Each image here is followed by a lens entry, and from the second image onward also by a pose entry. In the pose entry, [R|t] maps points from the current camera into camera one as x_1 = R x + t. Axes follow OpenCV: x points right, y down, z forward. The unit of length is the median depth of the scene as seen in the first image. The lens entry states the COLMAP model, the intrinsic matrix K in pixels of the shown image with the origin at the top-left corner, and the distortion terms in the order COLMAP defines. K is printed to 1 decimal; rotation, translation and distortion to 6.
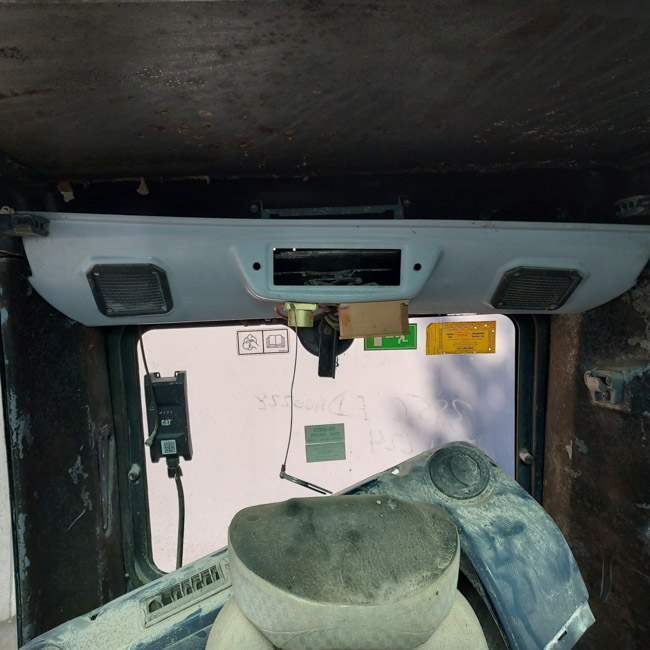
lens RADIAL K [[799.8, 0, 323.3], [0, 799.8, 341.7], [0, 0, 1]] dist [0.061380, -0.022936]
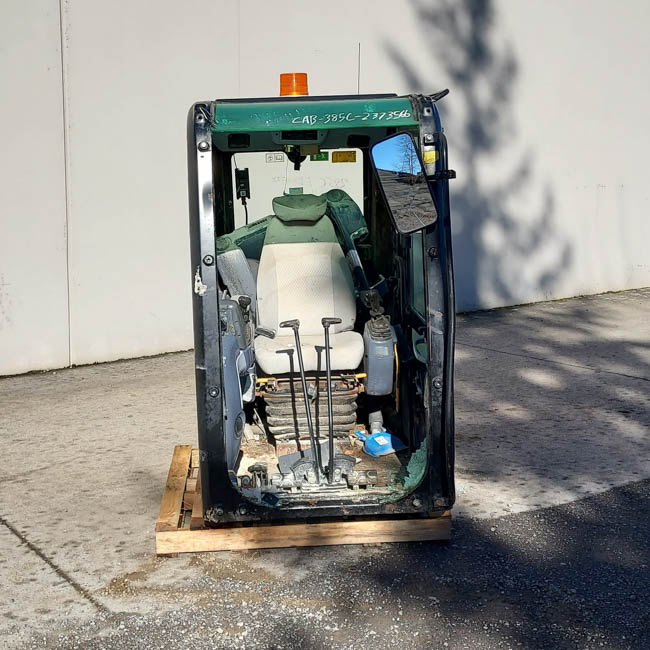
lens RADIAL K [[1105.6, 0, 325.0], [0, 1105.6, 325.0], [0, 0, 1]] dist [0.181733, 0.083064]
pose [[0.999733, 0.005580, 0.022432, 0.018953], [-0.008328, 0.992202, 0.124359, 0.101517], [-0.021563, -0.124513, 0.991984, -3.090915]]
